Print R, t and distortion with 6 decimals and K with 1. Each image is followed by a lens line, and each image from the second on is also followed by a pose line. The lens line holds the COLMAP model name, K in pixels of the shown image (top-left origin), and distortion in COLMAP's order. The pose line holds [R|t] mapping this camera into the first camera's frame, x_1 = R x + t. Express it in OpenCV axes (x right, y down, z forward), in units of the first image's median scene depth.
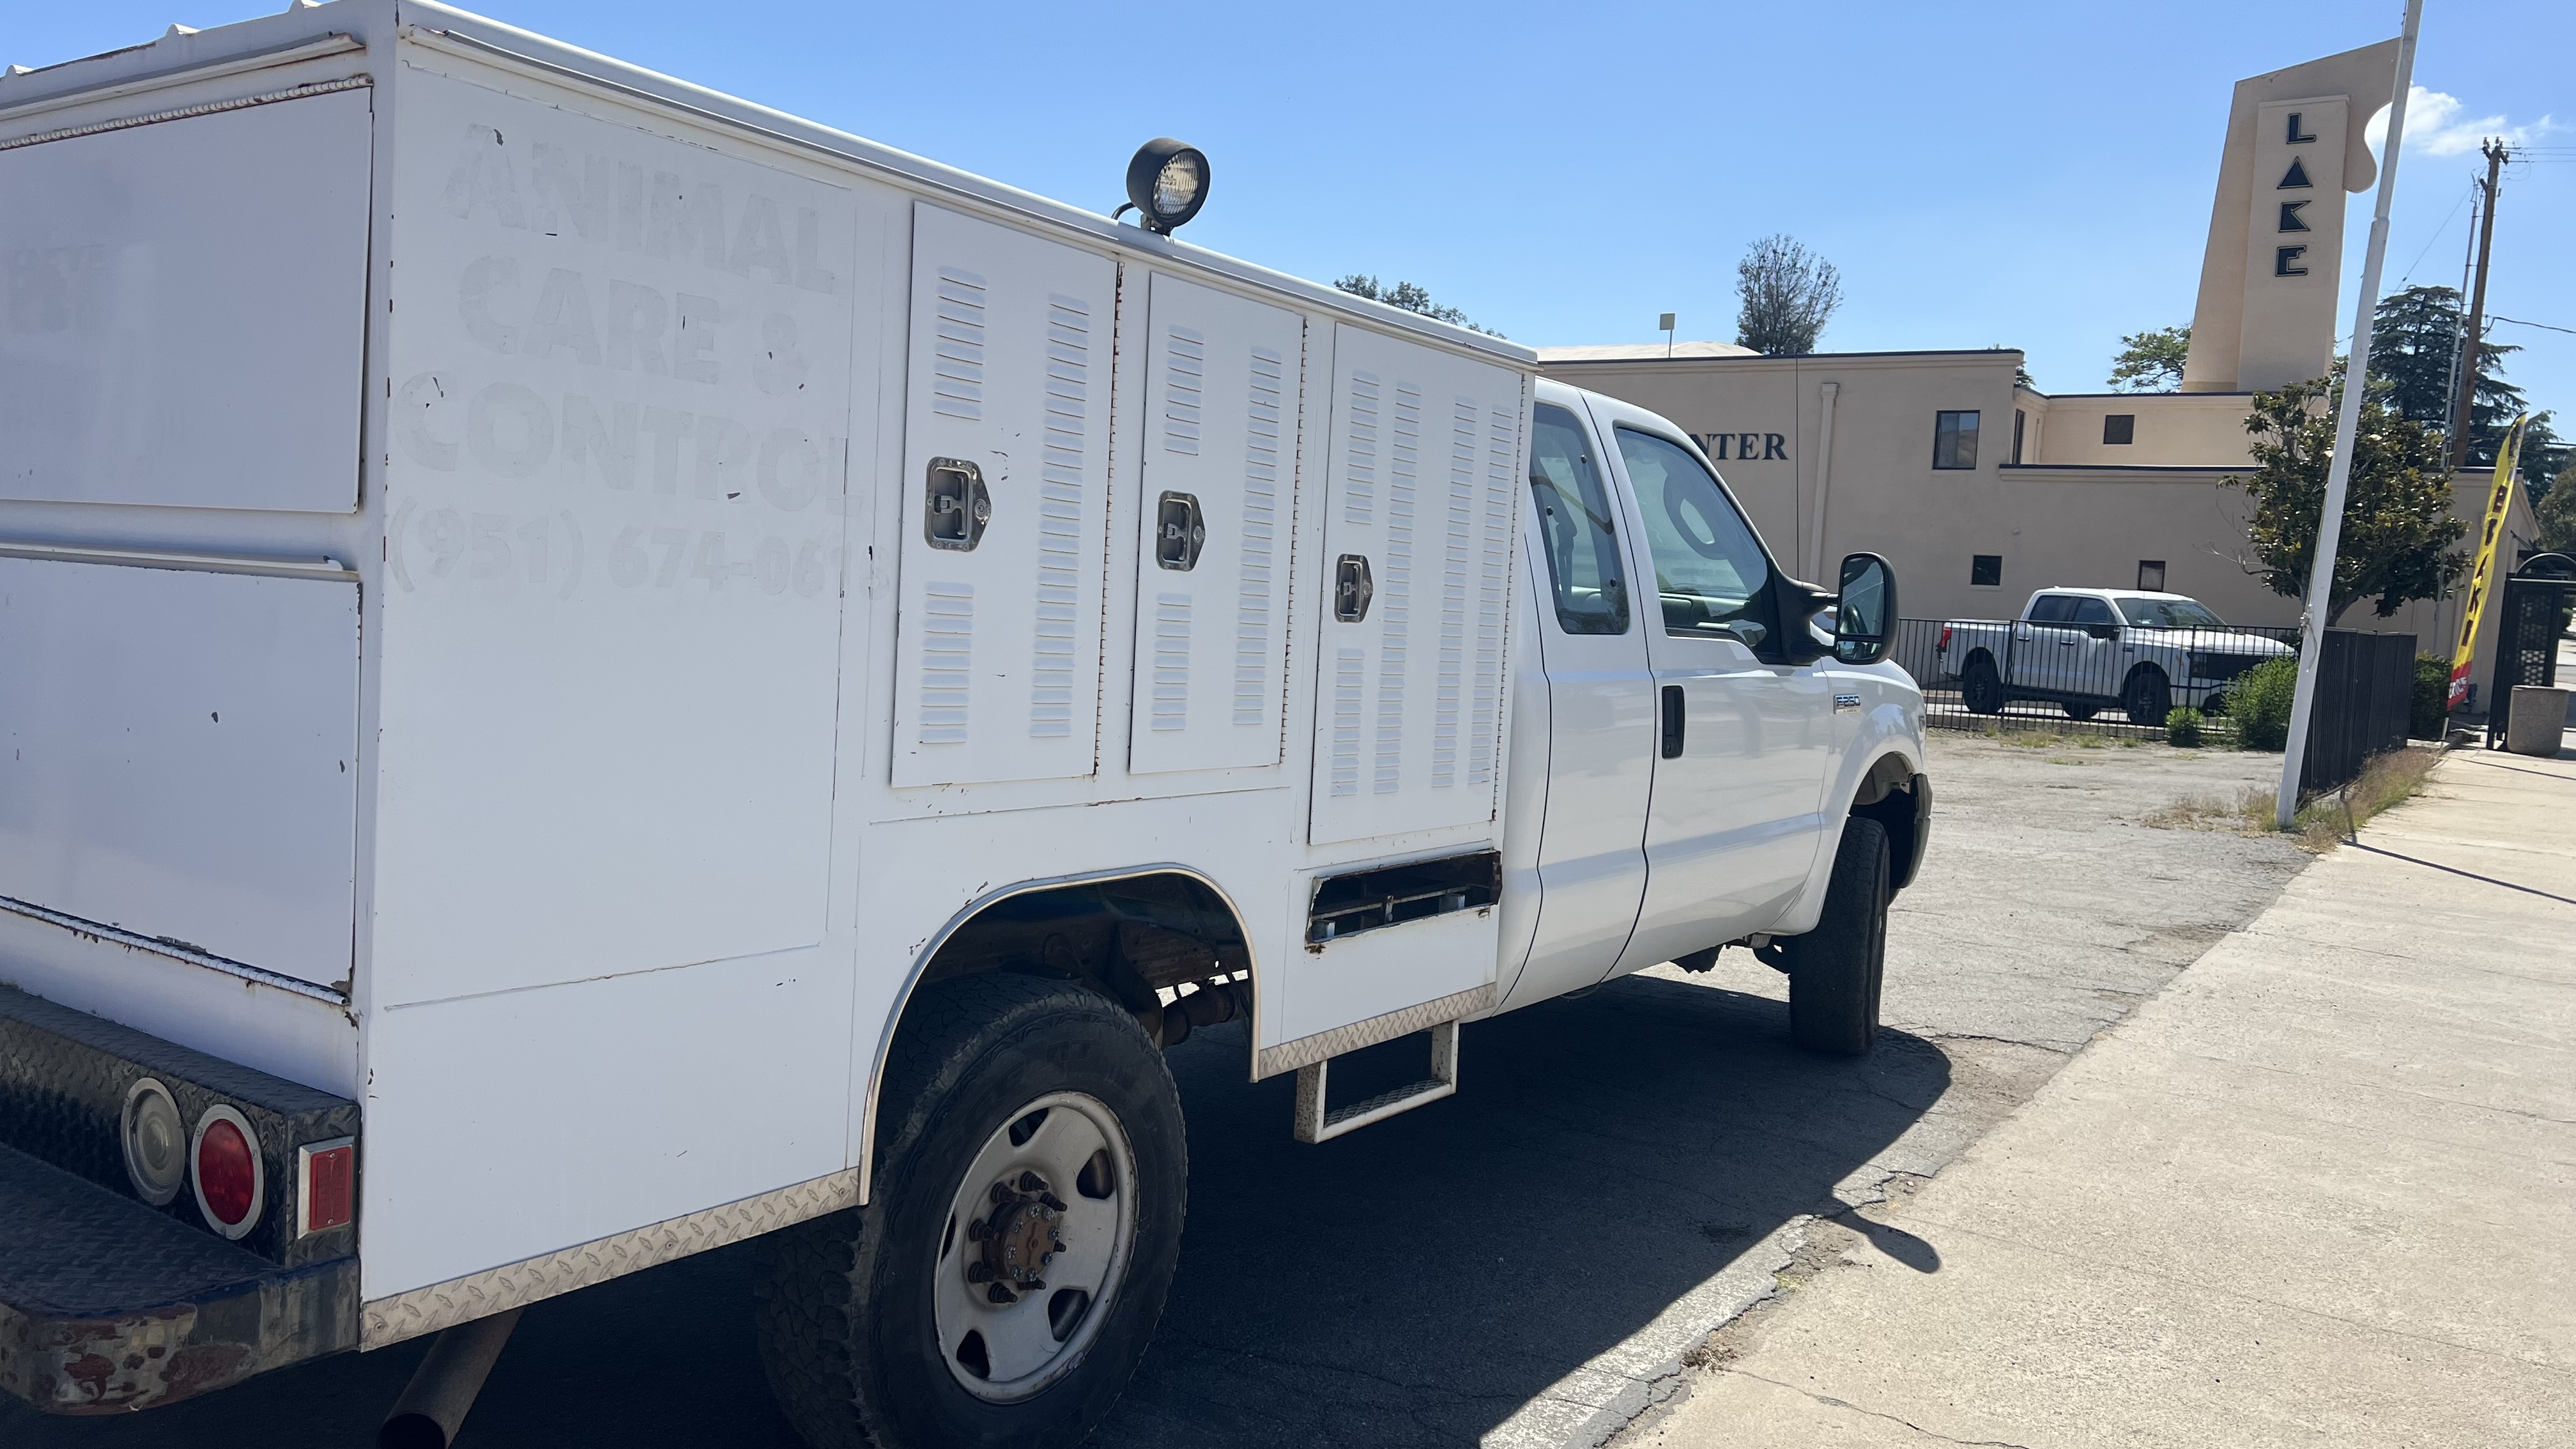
lens RADIAL K [[1945.3, 0, 1263.3], [0, 1945.3, 739.4], [0, 0, 1]] dist [0.038096, -0.030406]
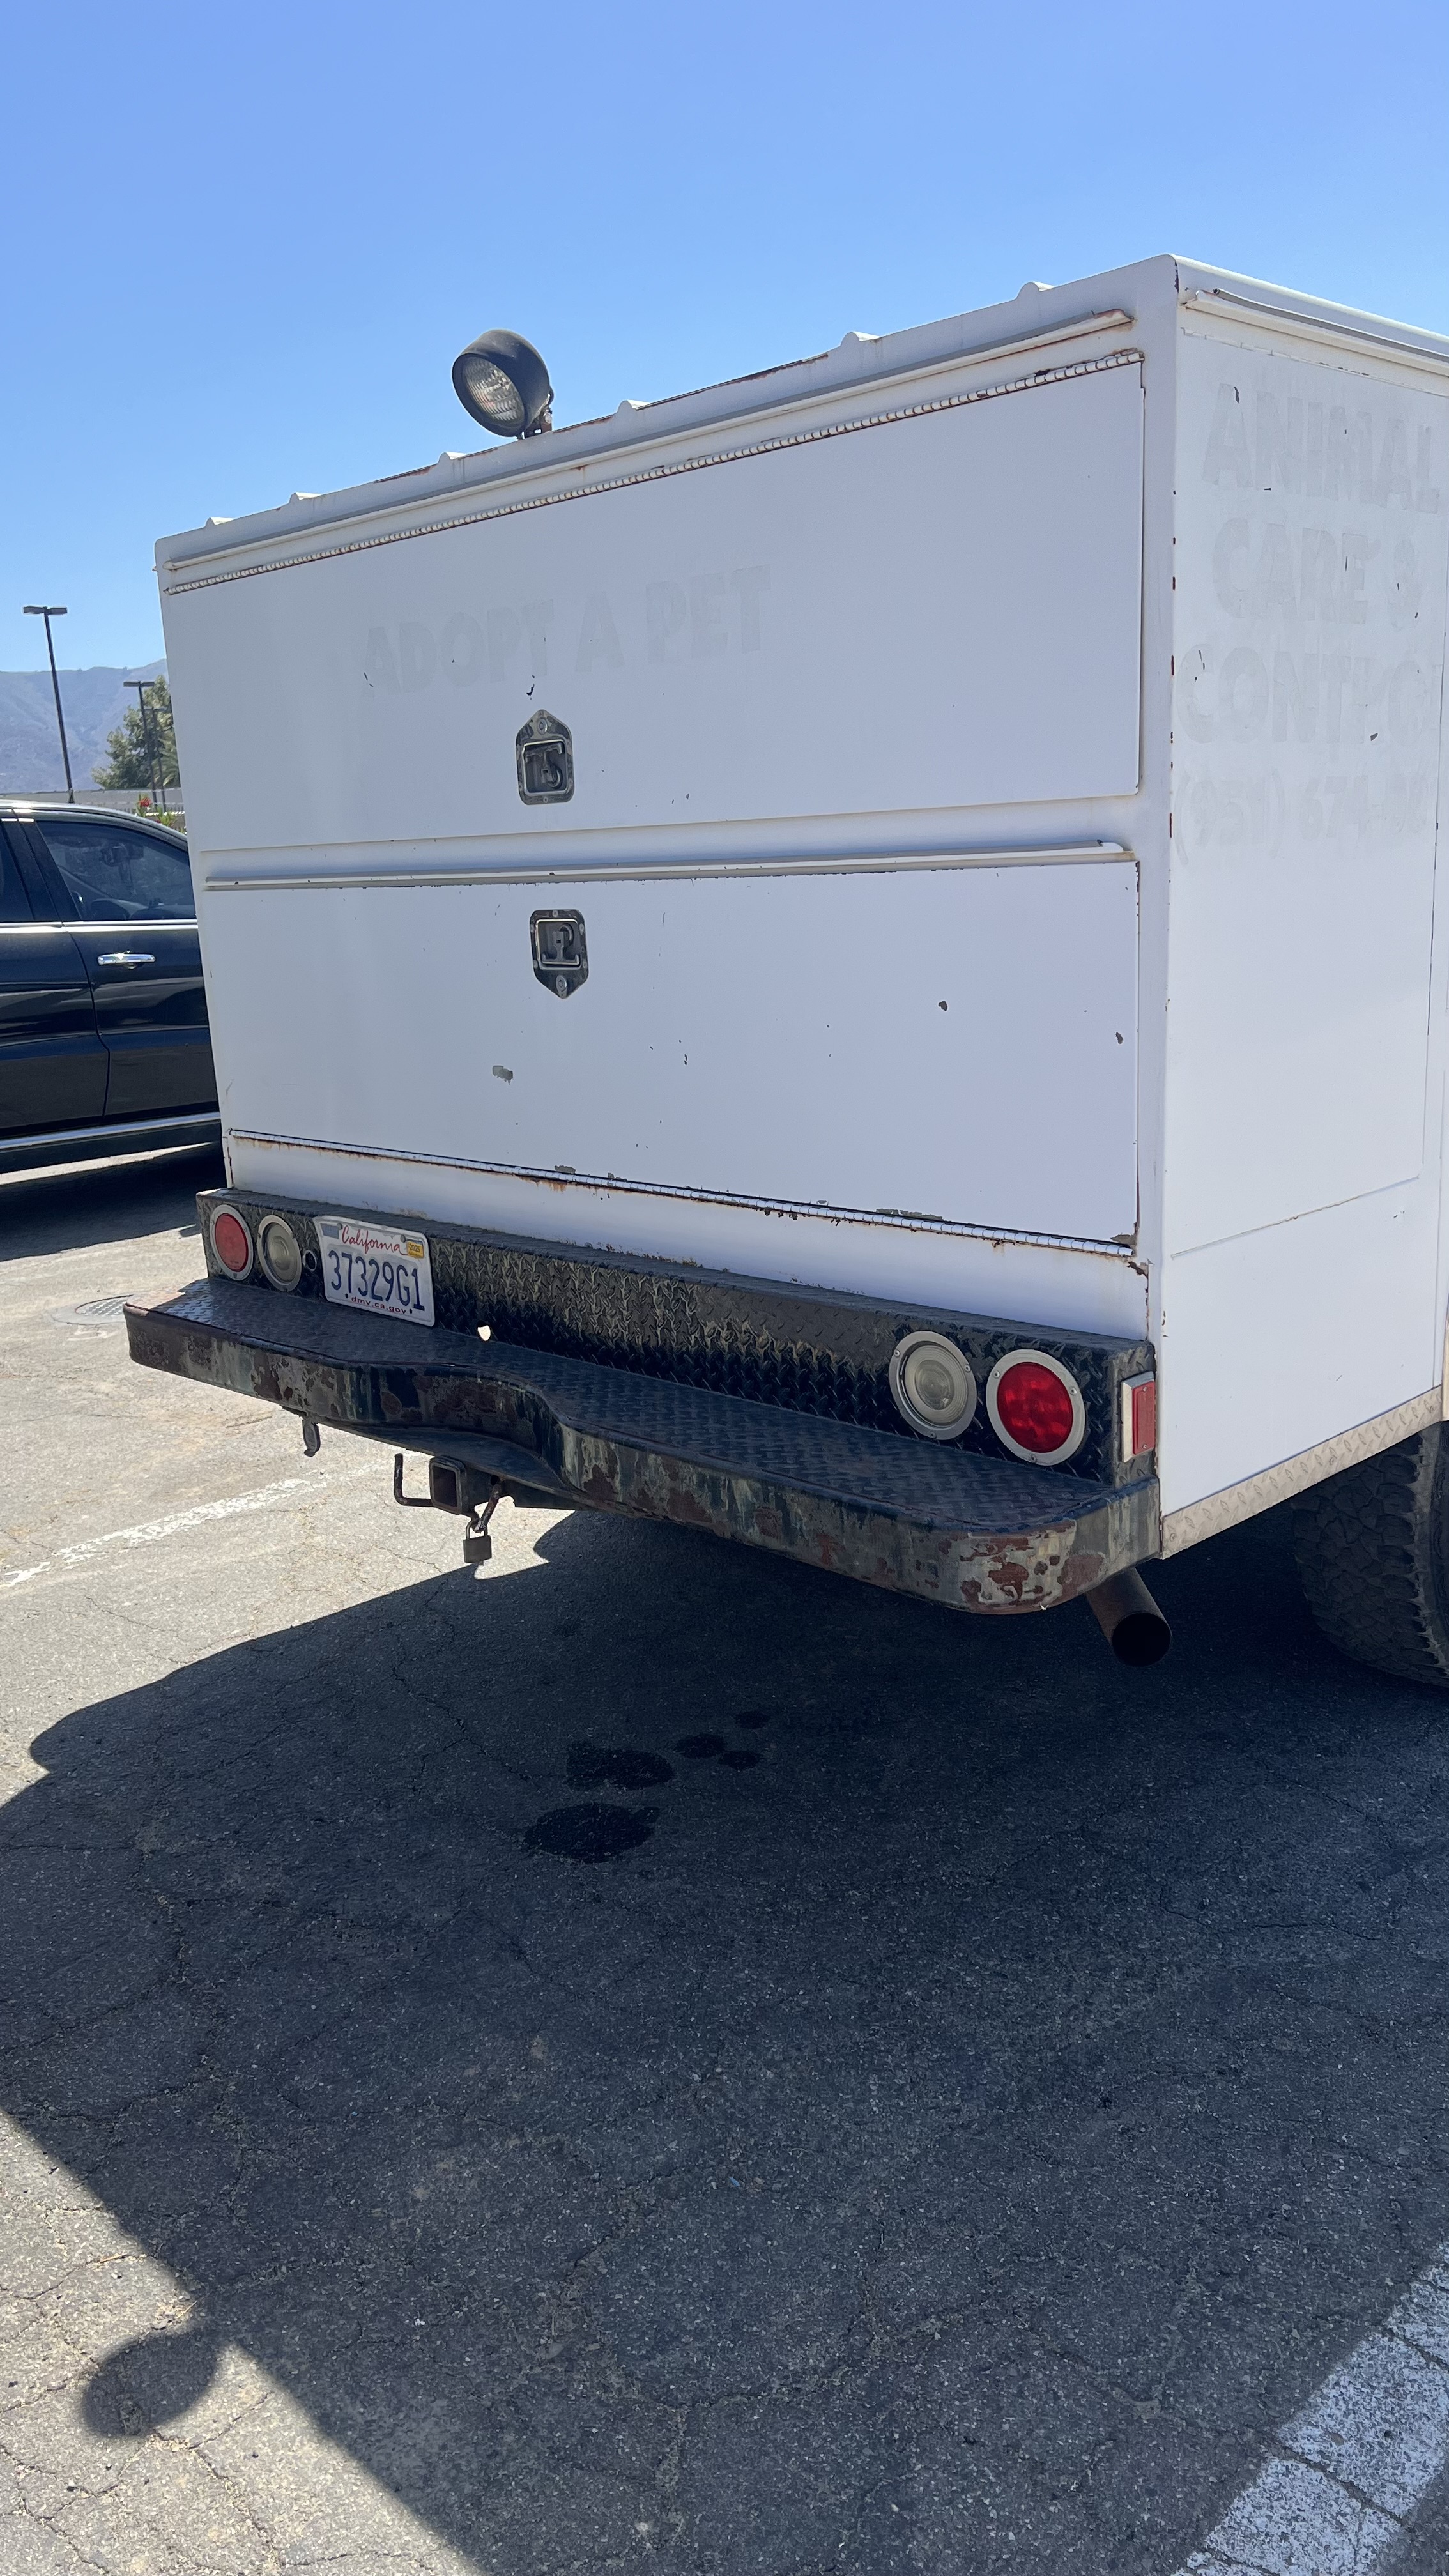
lens RADIAL K [[1945.3, 0, 726.5], [0, 1945.3, 1313.0], [0, 0, 1]] dist [0.038096, -0.030406]
pose [[0.975822, -0.058965, -0.210463, -0.465436], [0.093411, 0.983062, 0.157682, -0.026729], [0.197600, -0.173529, 0.964801, -0.106852]]
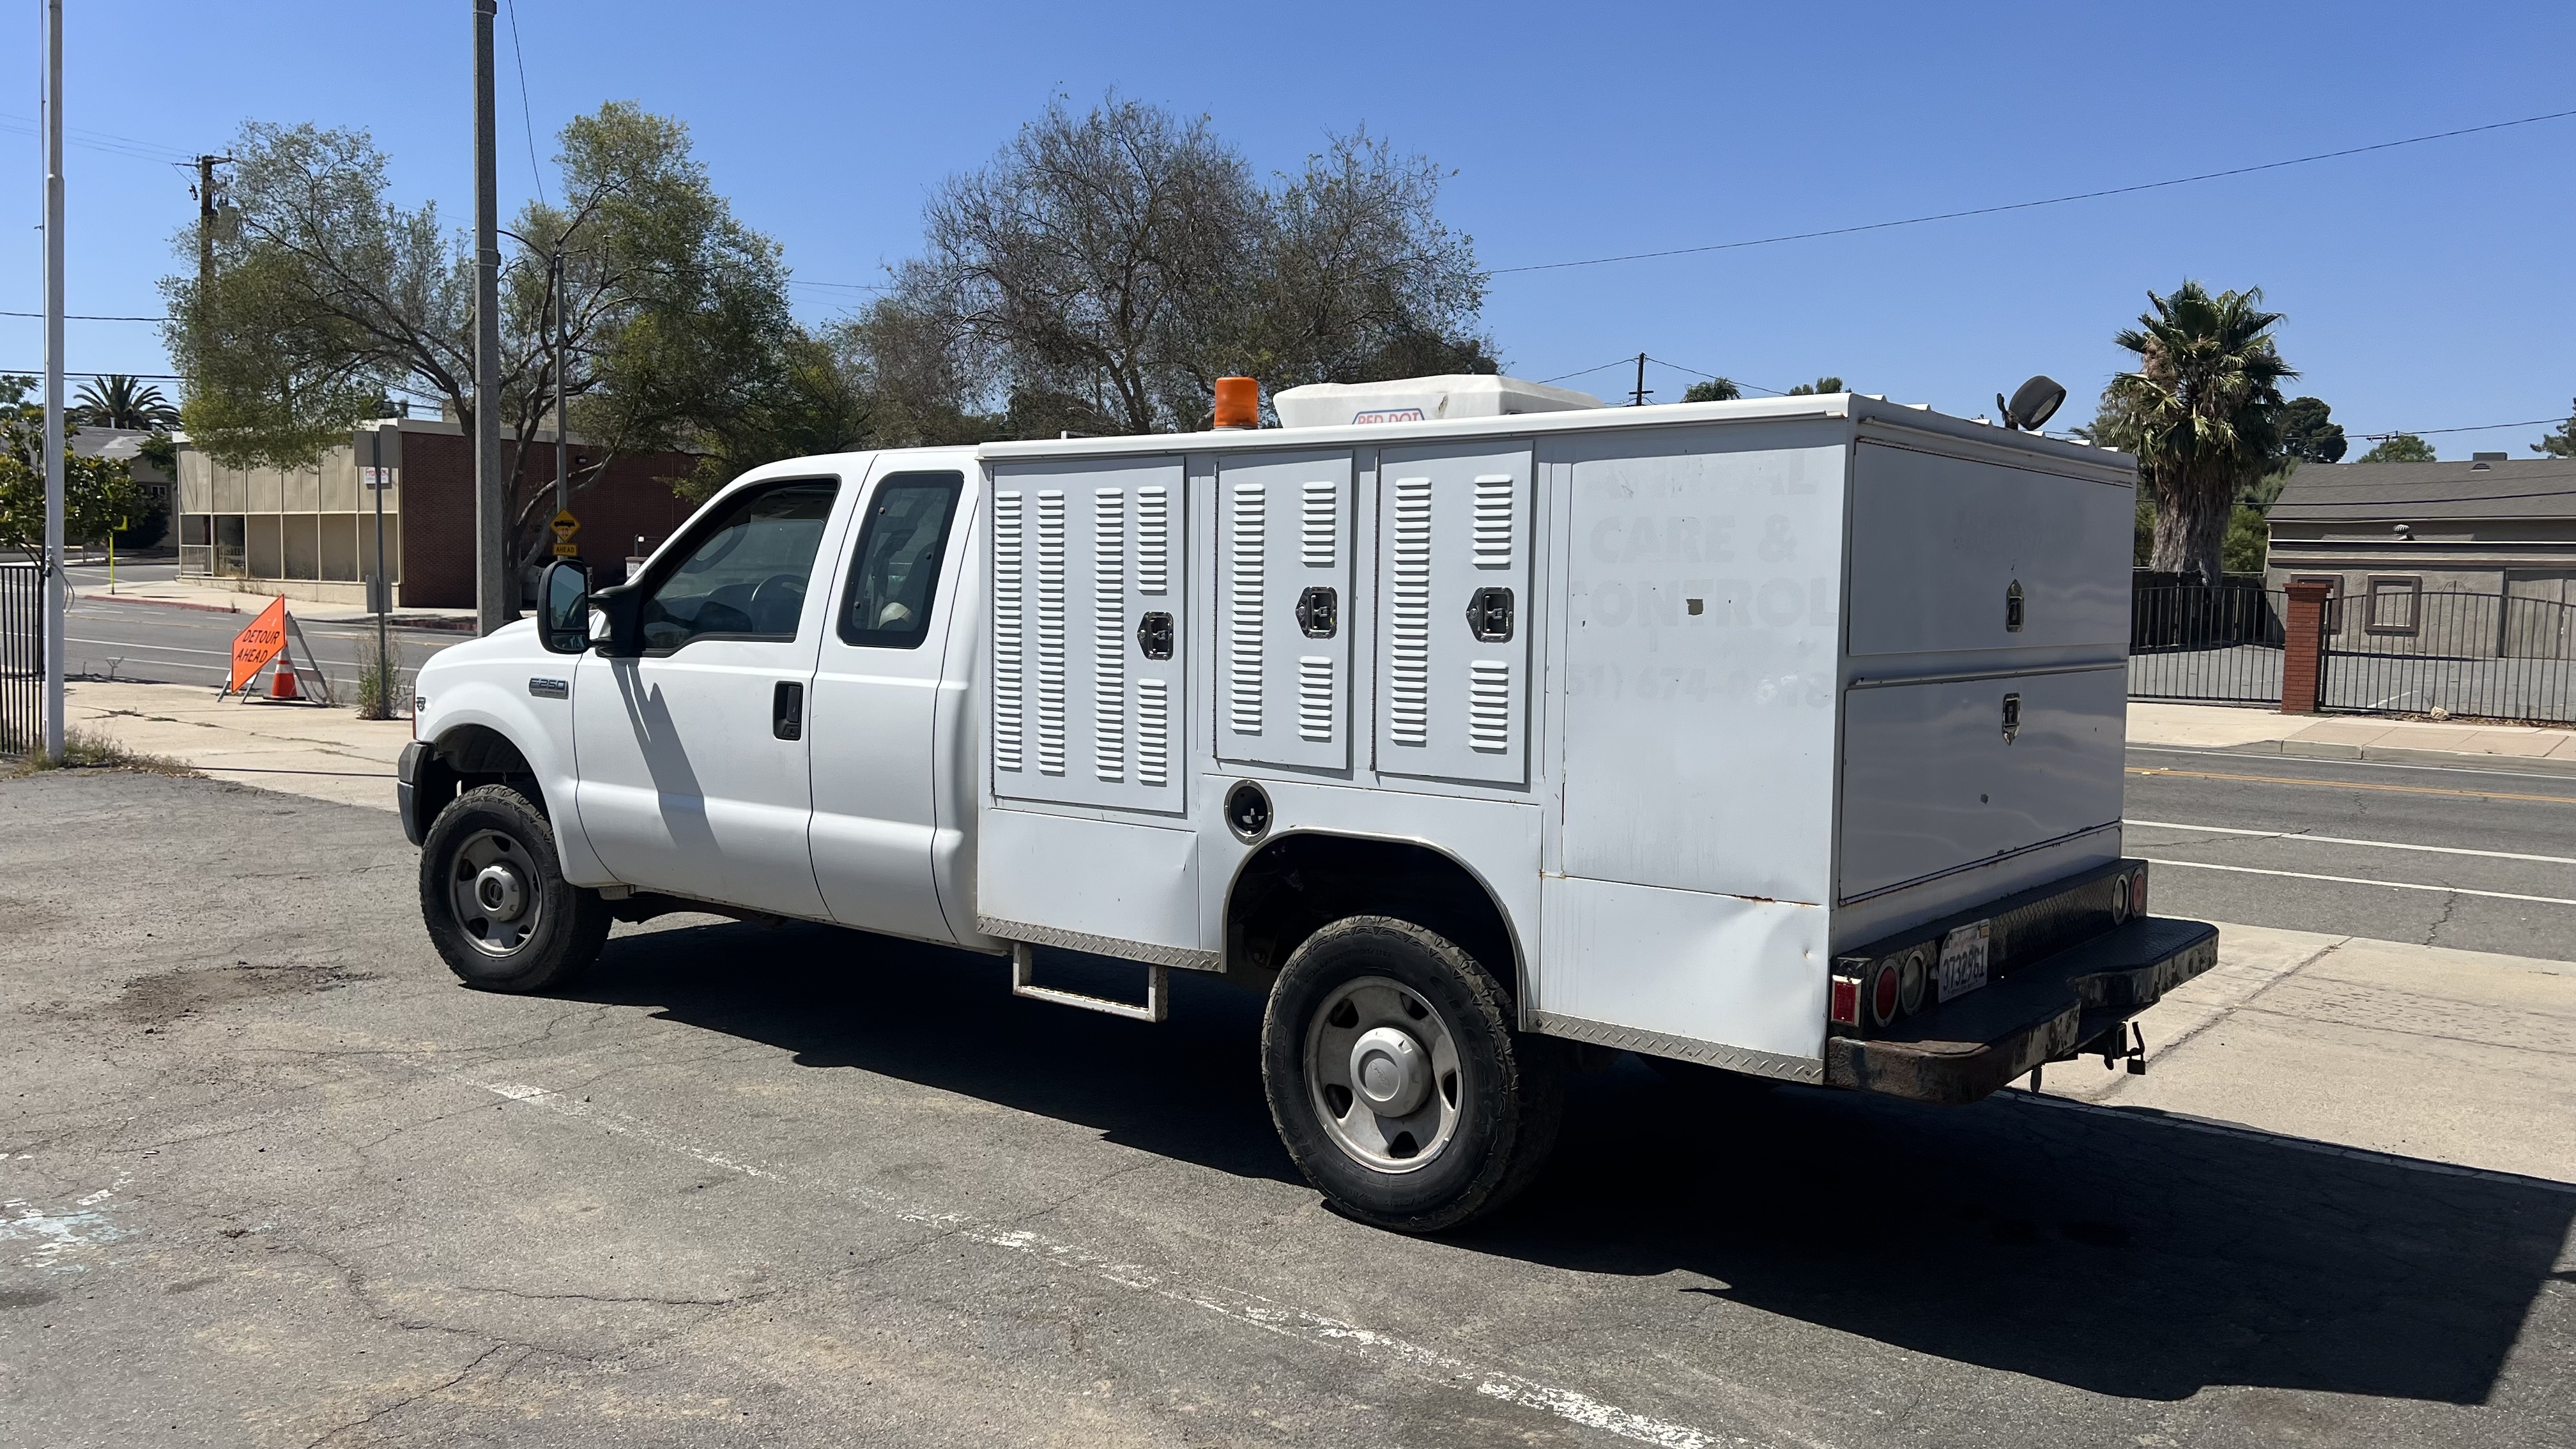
lens RADIAL K [[1945.3, 0, 1294.2], [0, 1945.3, 725.3], [0, 0, 1]] dist [0.038096, -0.030406]
pose [[0.069202, -0.122195, 0.990091, -3.094882], [0.060744, 0.991144, 0.118080, -0.375743], [-0.995752, 0.051970, 0.076012, 1.835171]]
